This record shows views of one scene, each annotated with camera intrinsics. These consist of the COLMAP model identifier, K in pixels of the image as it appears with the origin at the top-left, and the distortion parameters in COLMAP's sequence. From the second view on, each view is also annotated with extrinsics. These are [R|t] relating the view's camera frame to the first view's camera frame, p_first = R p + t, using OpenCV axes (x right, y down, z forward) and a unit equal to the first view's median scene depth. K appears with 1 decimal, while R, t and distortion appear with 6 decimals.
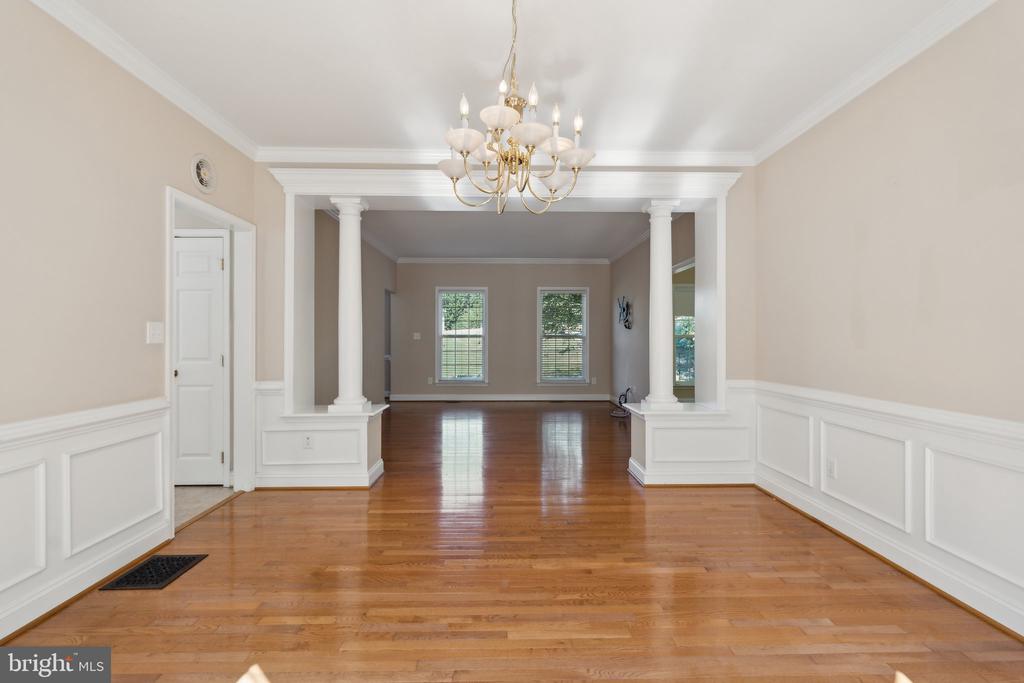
lens RADIAL K [[464.0, 0, 513.2], [0, 464.0, 338.8], [0, 0, 1]] dist [-0.006705, 0.001758]
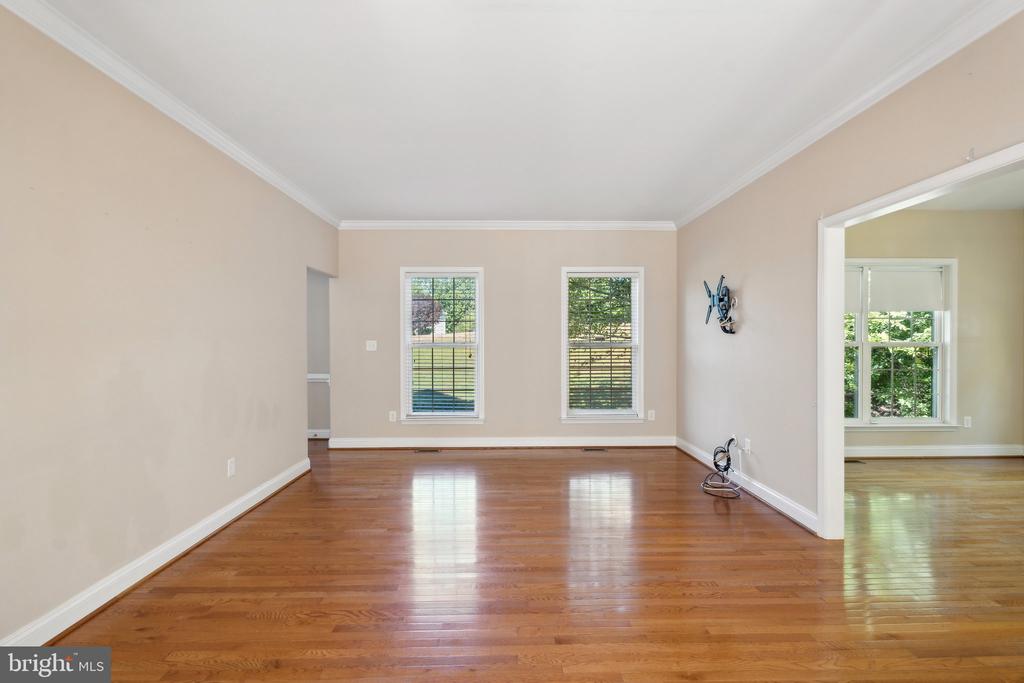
lens RADIAL K [[464.0, 0, 501.6], [0, 464.0, 340.0], [0, 0, 1]] dist [-0.006705, 0.001758]
pose [[0.999927, -0.003603, -0.011504, -0.022950], [0.003606, 0.999993, 0.000302, -0.012936], [0.011503, -0.000343, 0.999934, 0.370838]]
